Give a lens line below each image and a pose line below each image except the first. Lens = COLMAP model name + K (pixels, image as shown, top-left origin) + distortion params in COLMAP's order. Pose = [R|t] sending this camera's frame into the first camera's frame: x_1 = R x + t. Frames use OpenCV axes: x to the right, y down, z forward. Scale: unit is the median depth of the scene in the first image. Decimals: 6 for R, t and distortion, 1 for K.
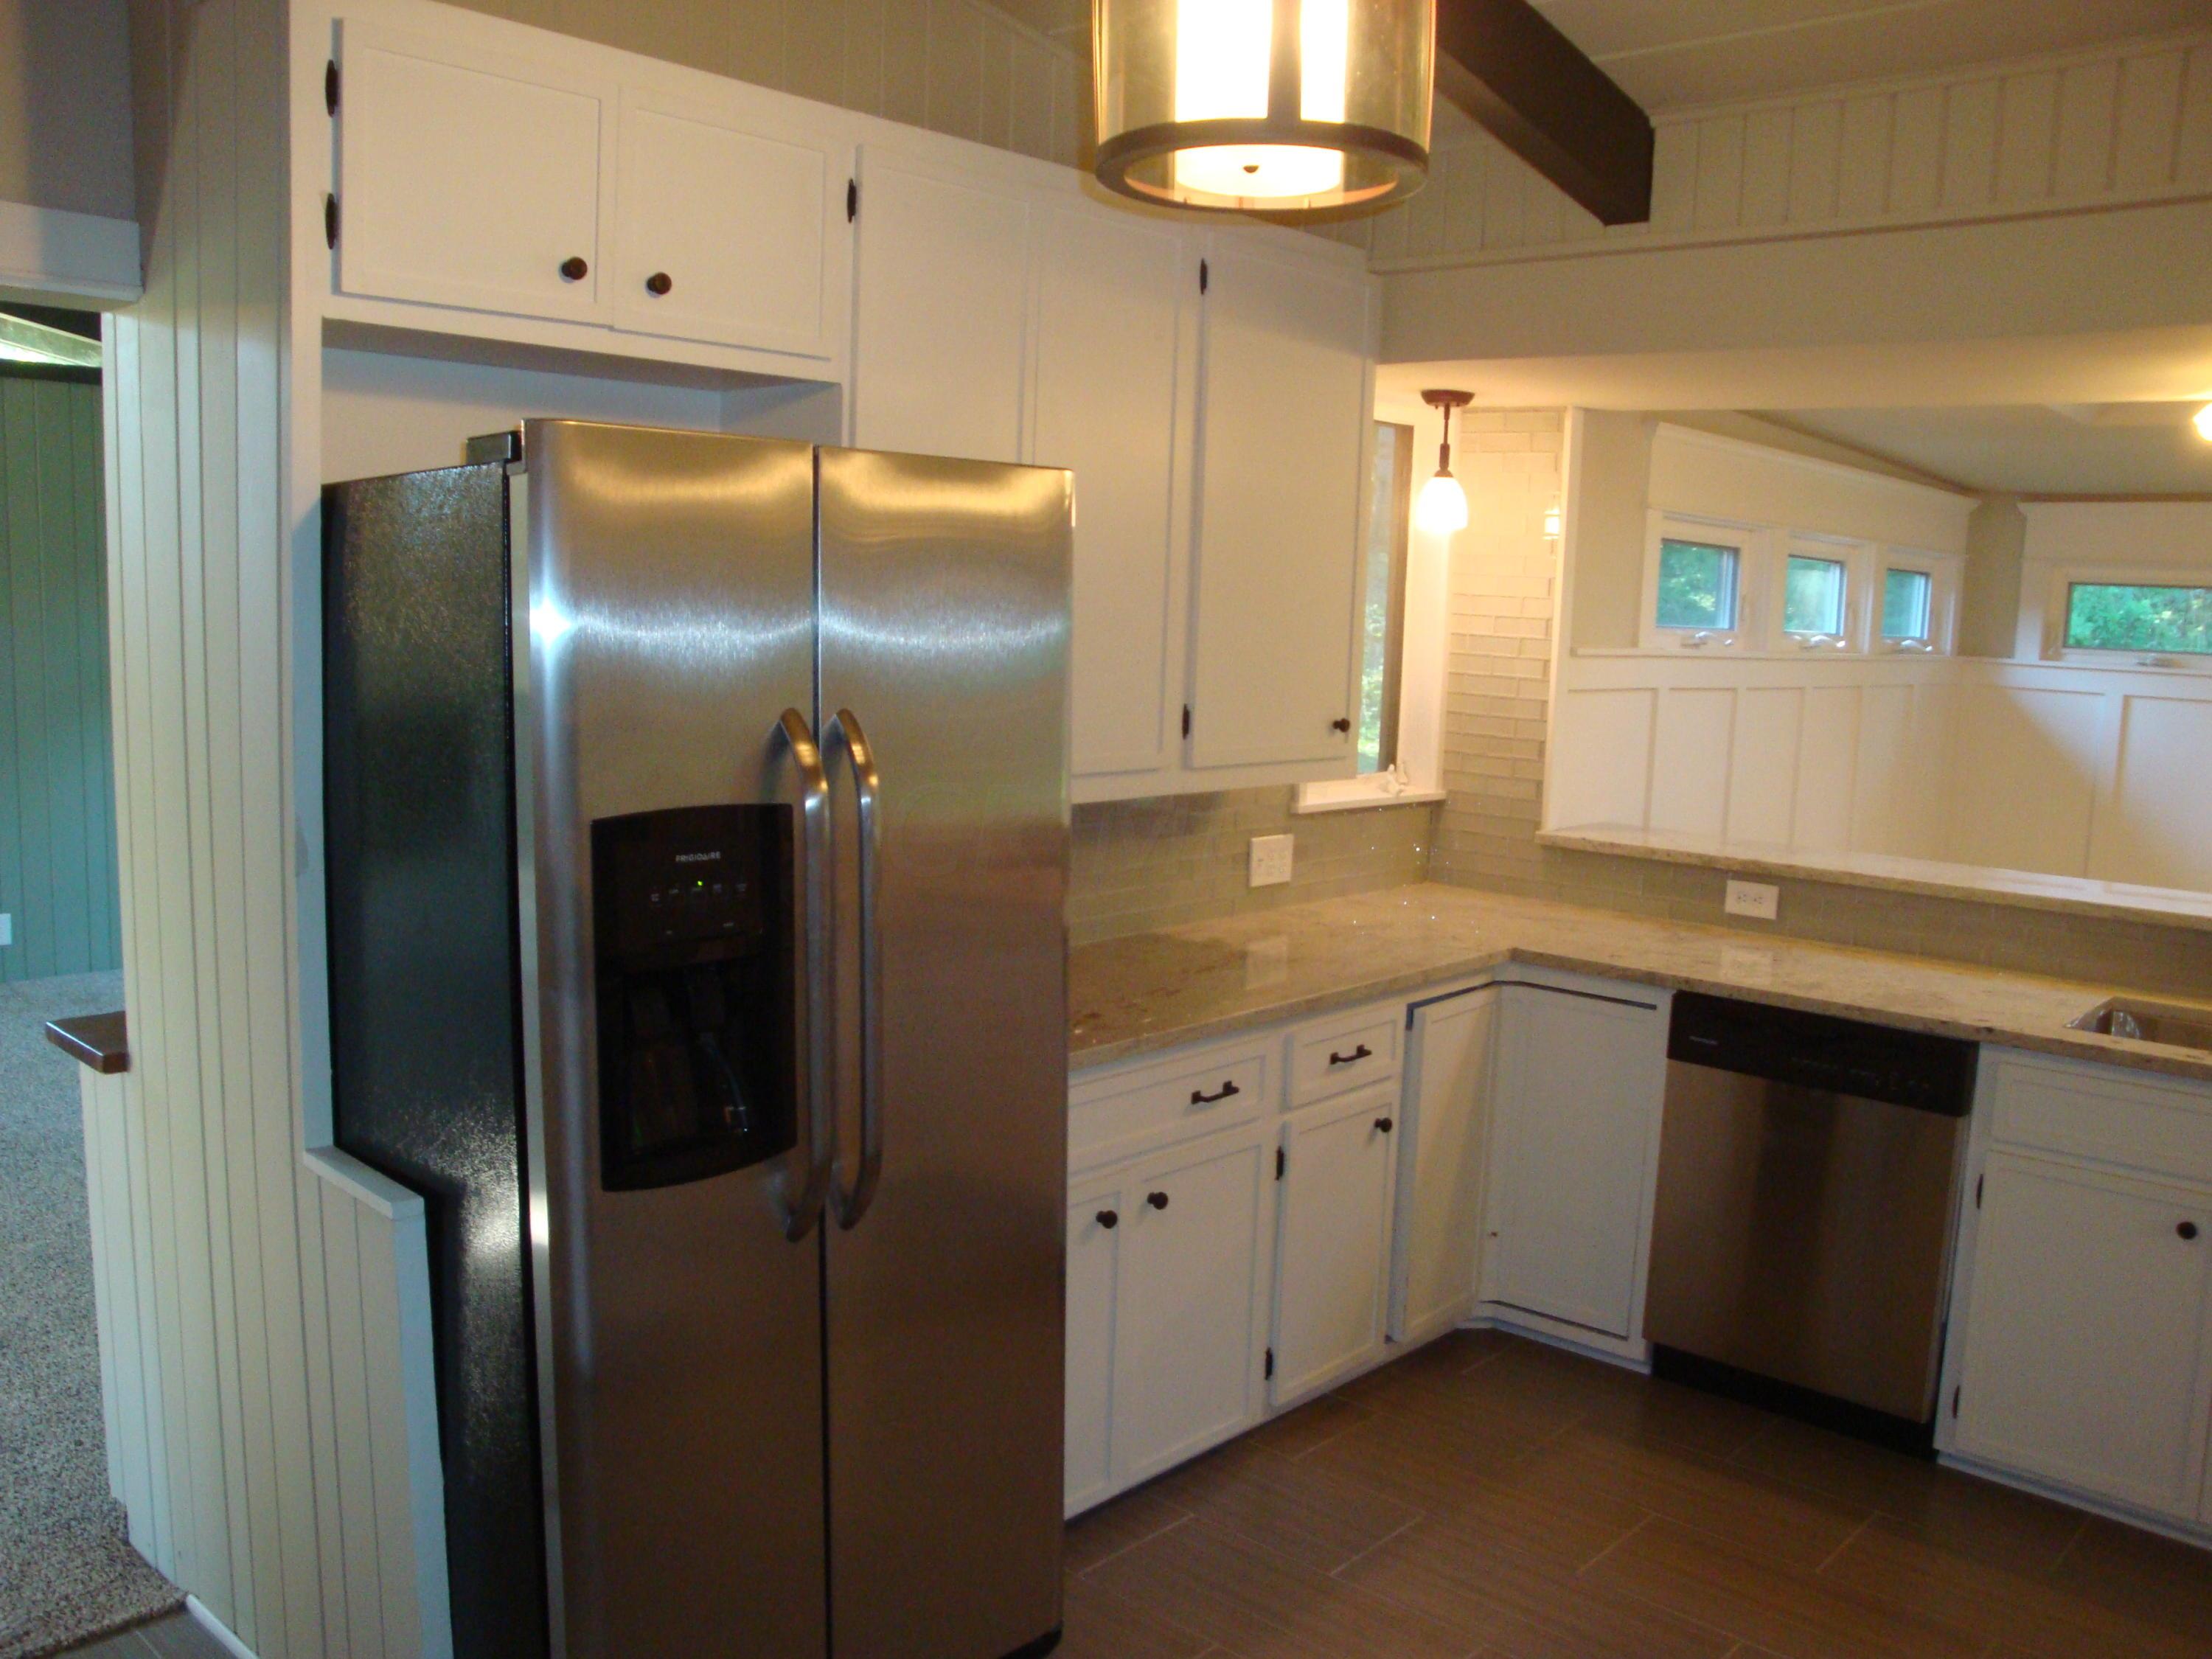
lens RADIAL K [[1845.1, 0, 1095.2], [0, 1845.1, 836.6], [0, 0, 1]] dist [-0.170290, 0.140178]
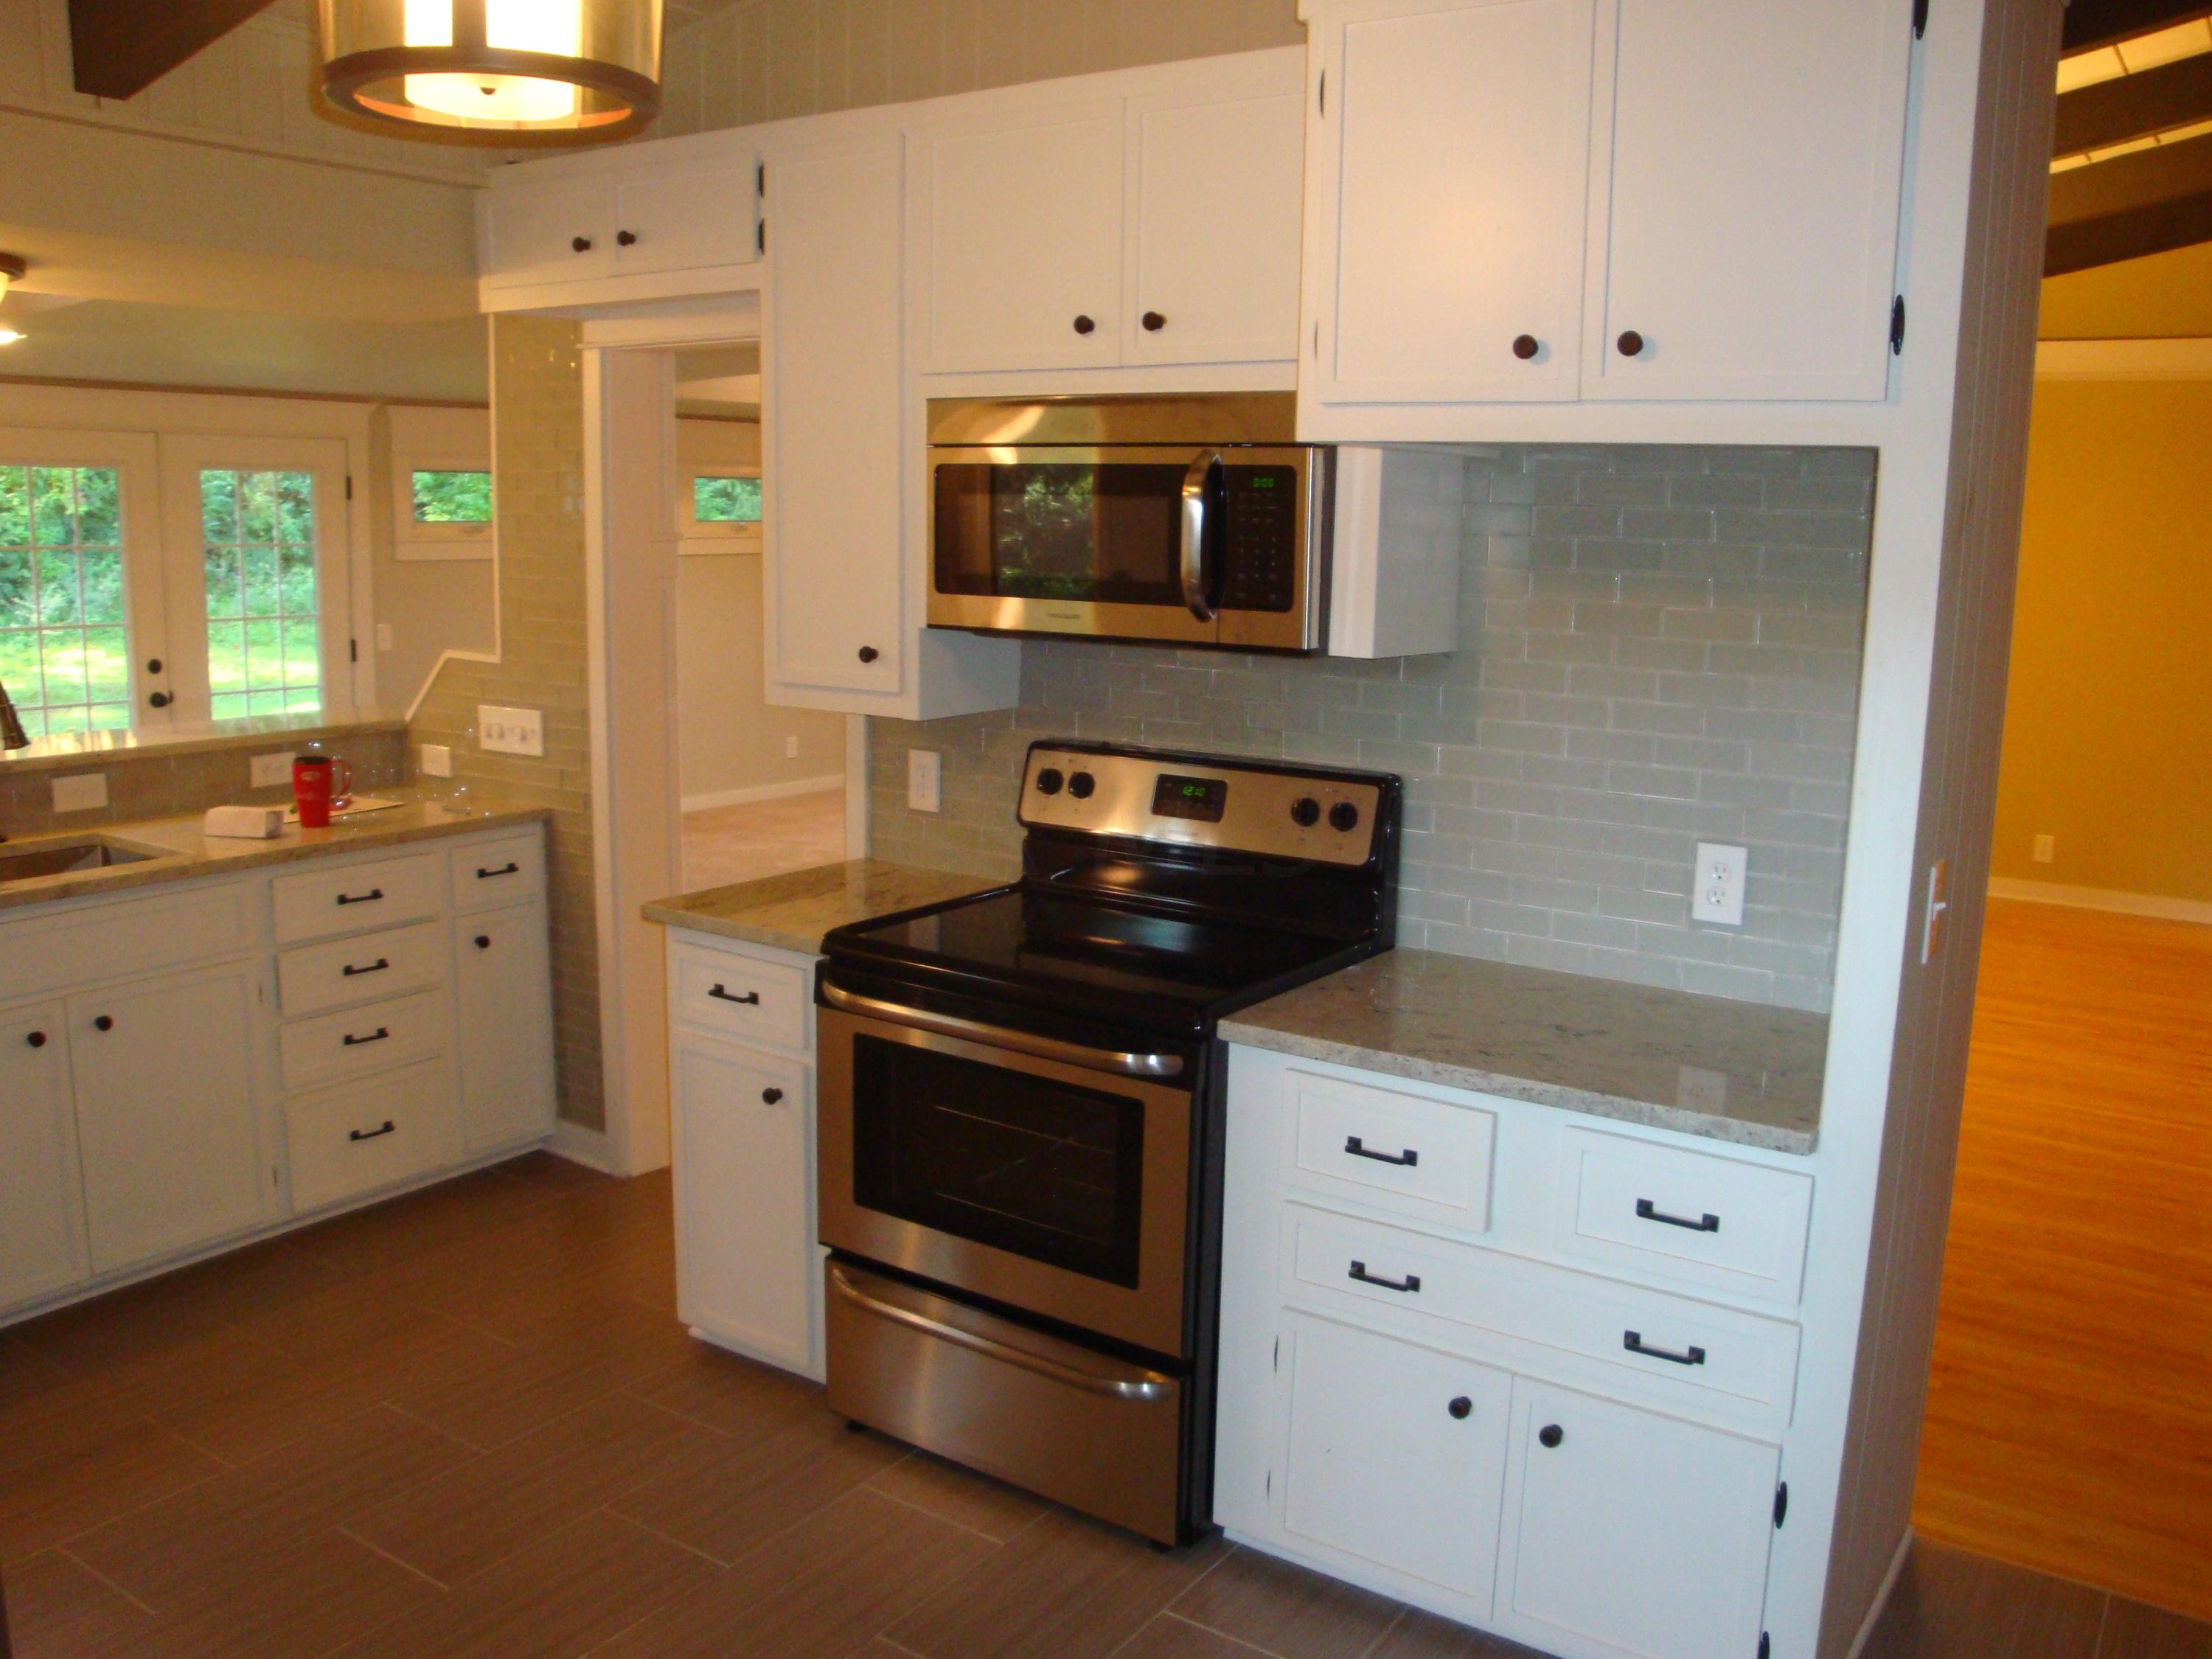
lens RADIAL K [[1841.4, 0, 1106.0], [0, 1841.4, 829.5], [0, 0, 1]] dist [-0.169585, 0.148338]
pose [[-0.145436, -0.204276, 0.968050, -0.398957], [0.107961, 0.969333, 0.220766, -0.059639], [-0.983460, 0.136619, -0.118922, 0.325460]]
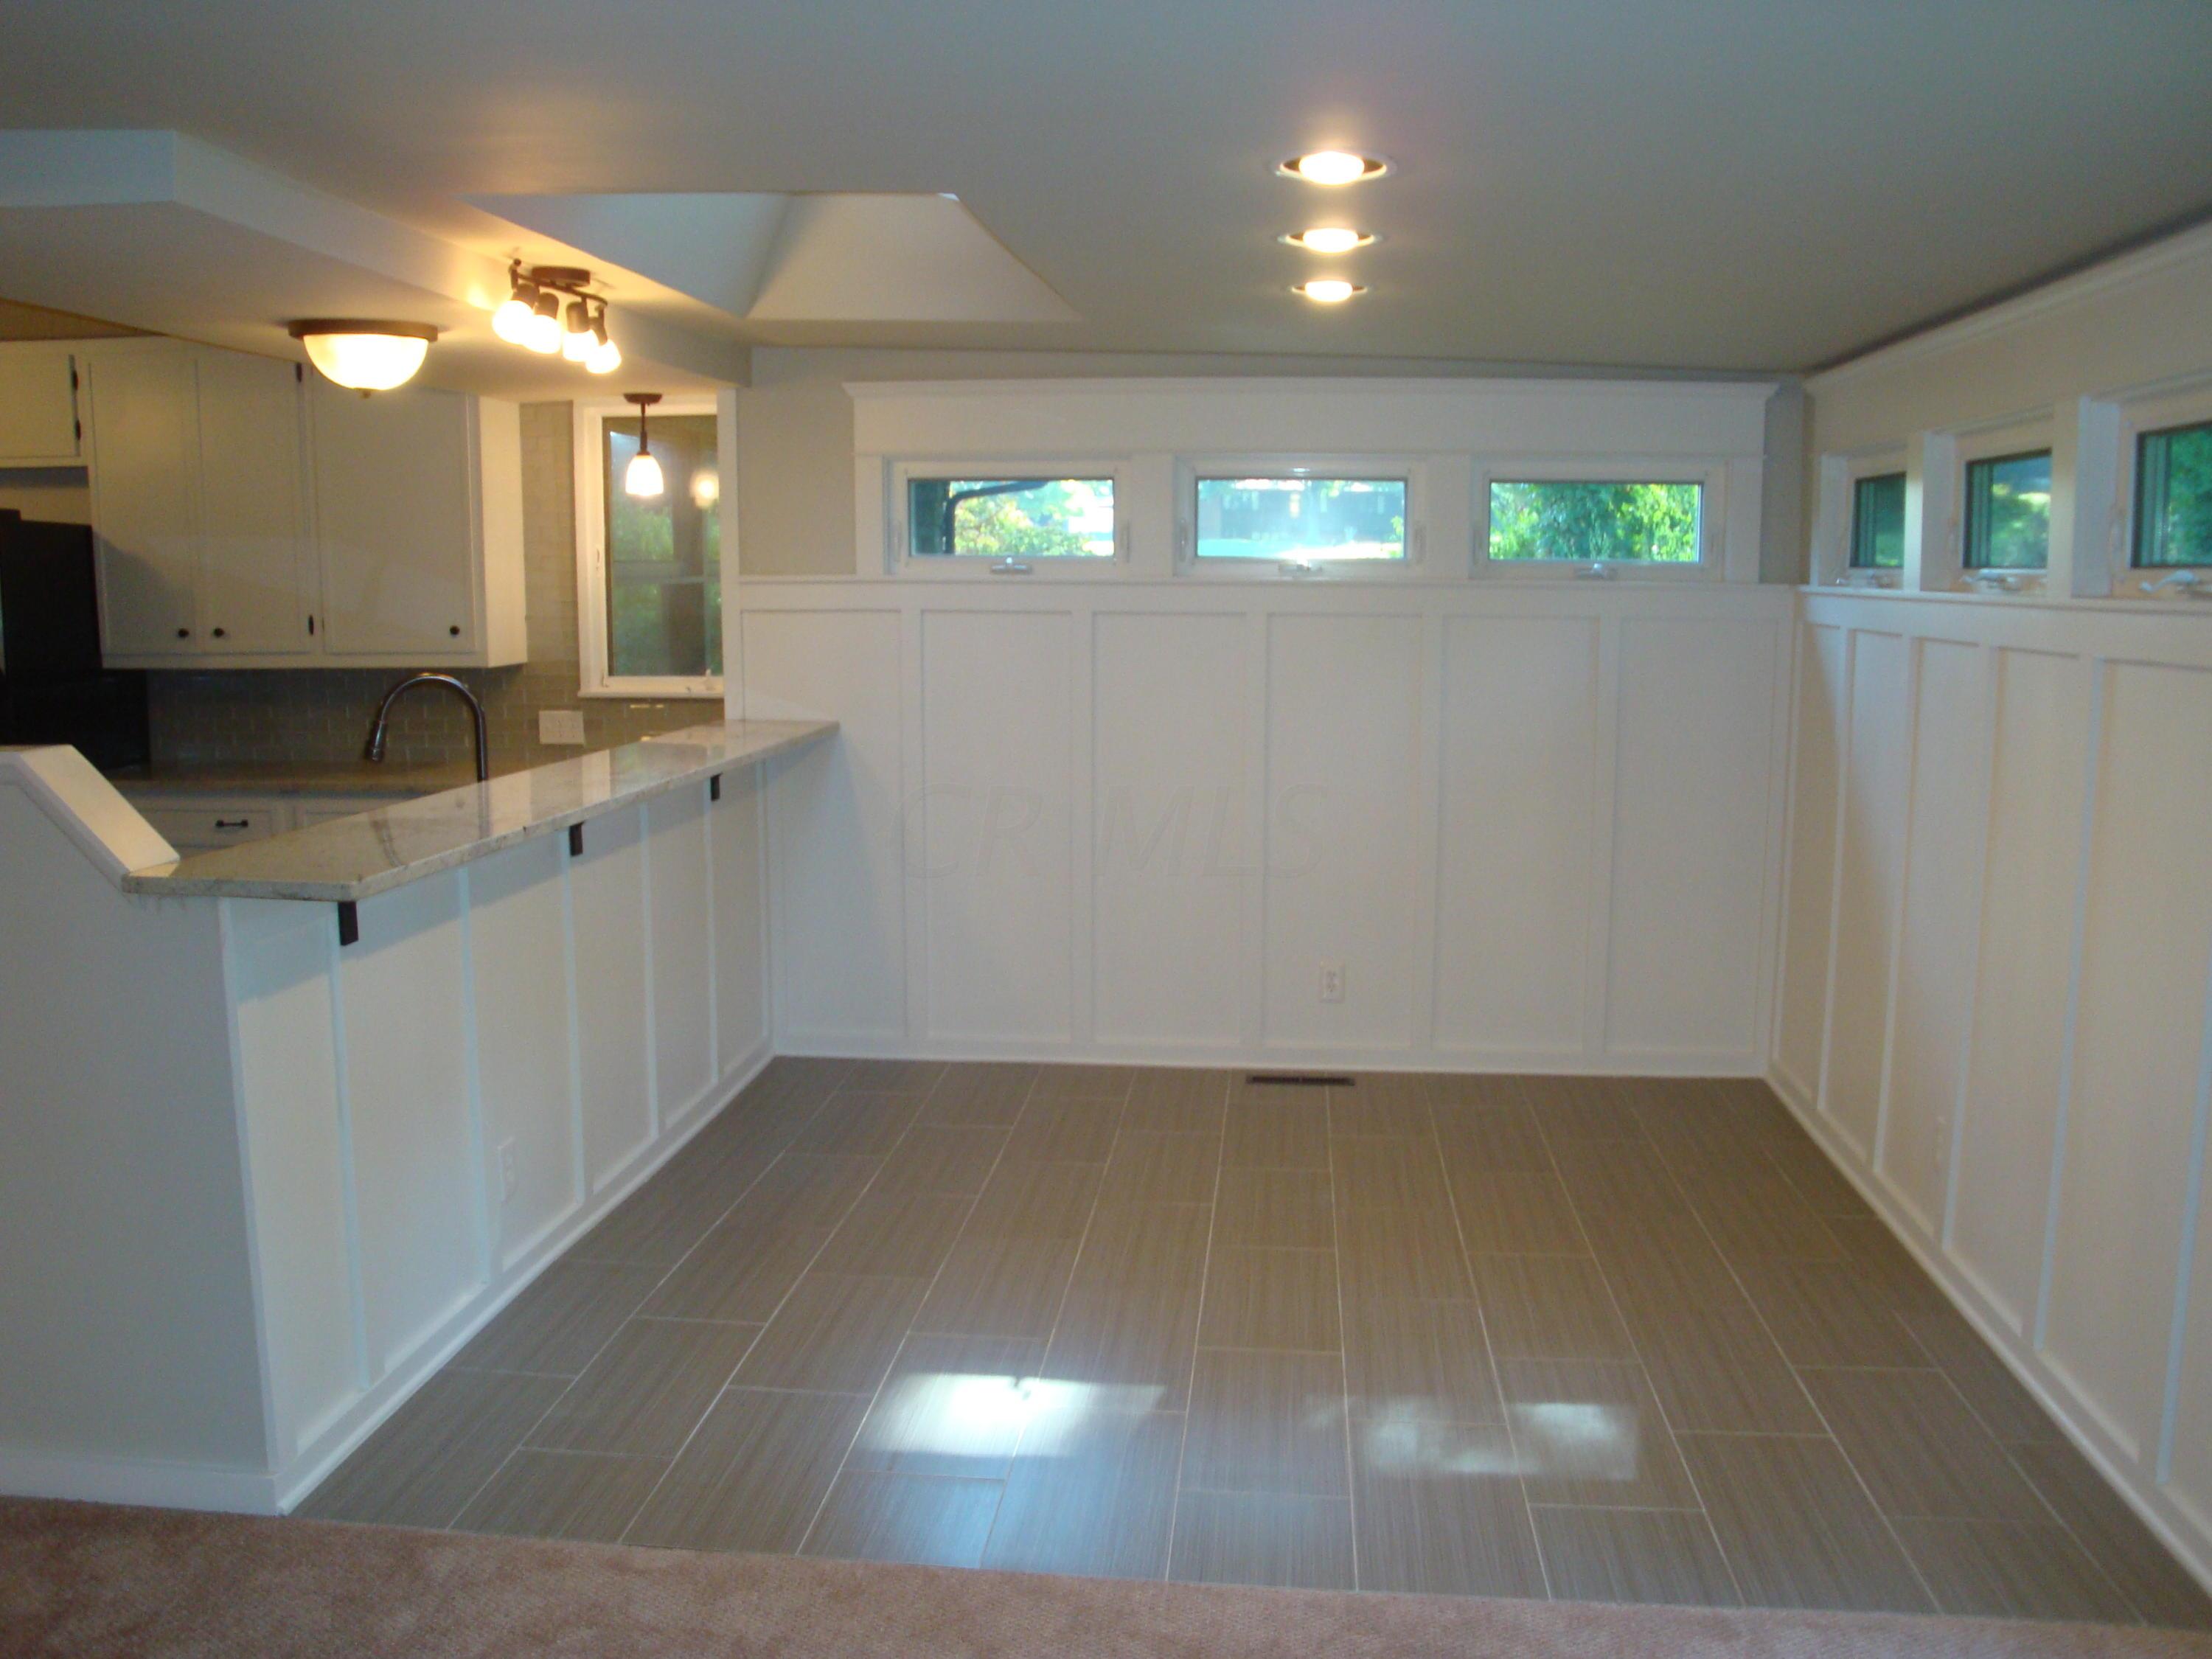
lens RADIAL K [[1841.4, 0, 1106.0], [0, 1841.4, 829.5], [0, 0, 1]] dist [-0.169585, 0.148338]
pose [[0.591292, 0.069227, -0.803481, 1.576727], [-0.083056, 0.996238, 0.024713, 0.022229], [0.802170, 0.052122, 0.594817, 0.490128]]
